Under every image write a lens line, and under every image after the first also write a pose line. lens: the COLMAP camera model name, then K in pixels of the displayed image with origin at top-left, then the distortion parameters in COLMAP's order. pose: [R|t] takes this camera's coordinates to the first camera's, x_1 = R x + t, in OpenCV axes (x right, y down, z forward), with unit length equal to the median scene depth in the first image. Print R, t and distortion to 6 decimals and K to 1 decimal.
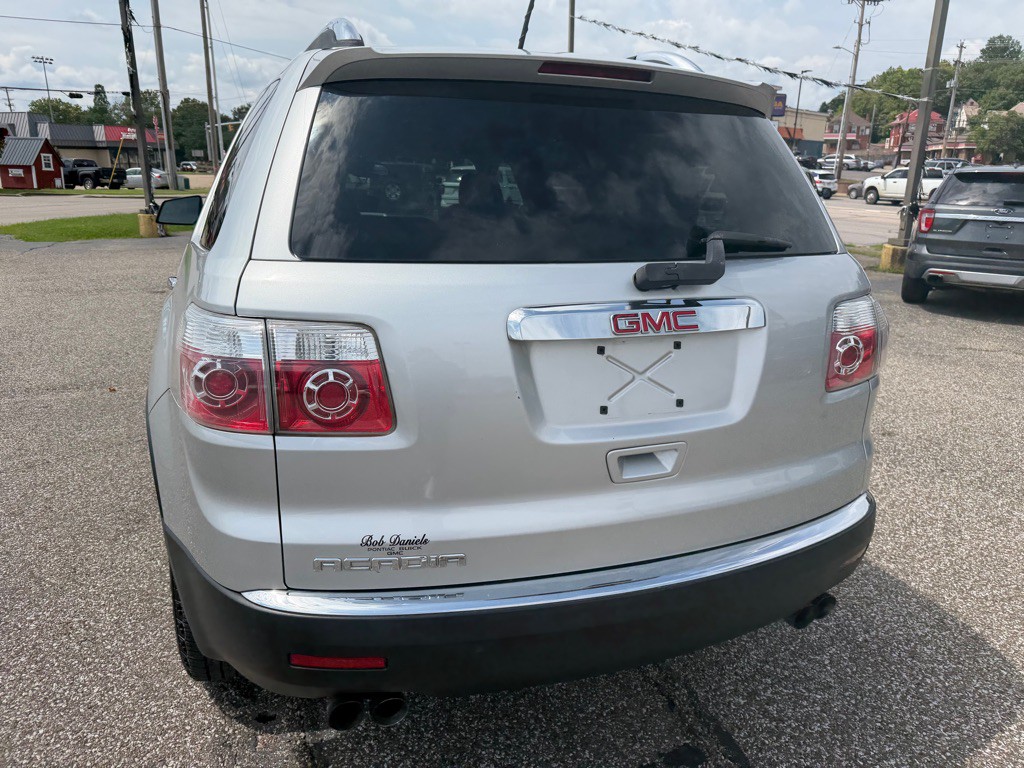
lens RADIAL K [[715.5, 0, 517.1], [0, 715.5, 385.5], [0, 0, 1]] dist [0.043933, -0.061048]
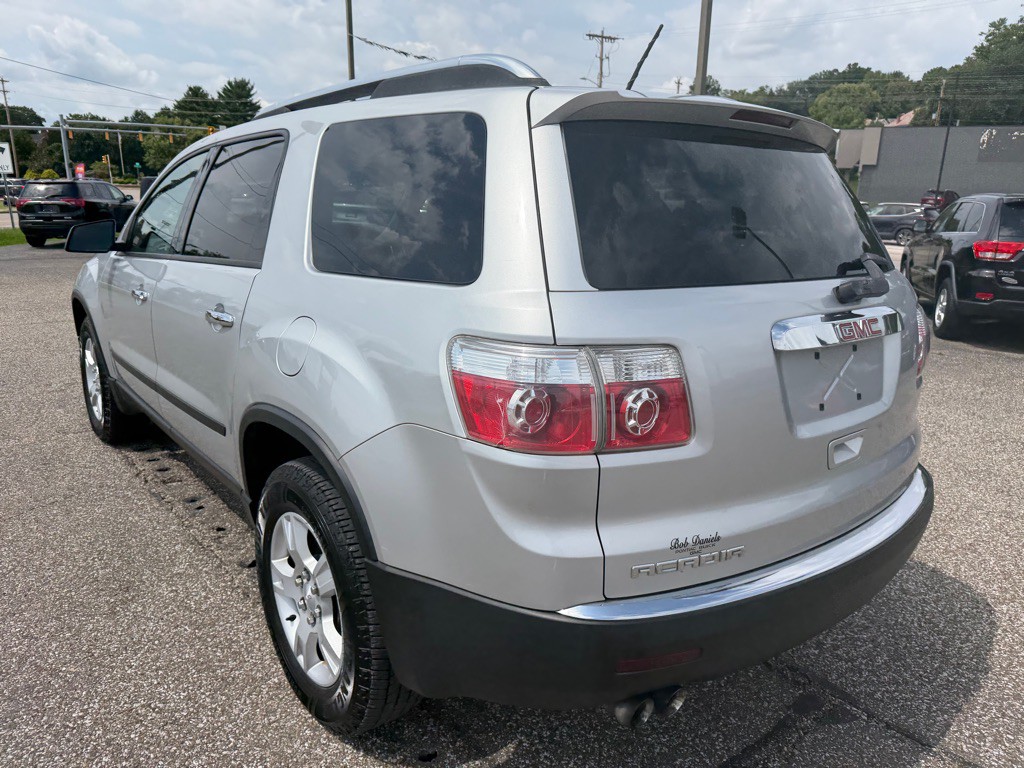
lens RADIAL K [[716.8, 0, 488.4], [0, 716.8, 385.7], [0, 0, 1]] dist [0.063838, -0.085535]
pose [[0.952295, -0.074679, 0.295901, -0.752439], [0.081193, 0.996651, -0.009769, -0.033267], [-0.294180, 0.033328, 0.955169, 0.030710]]
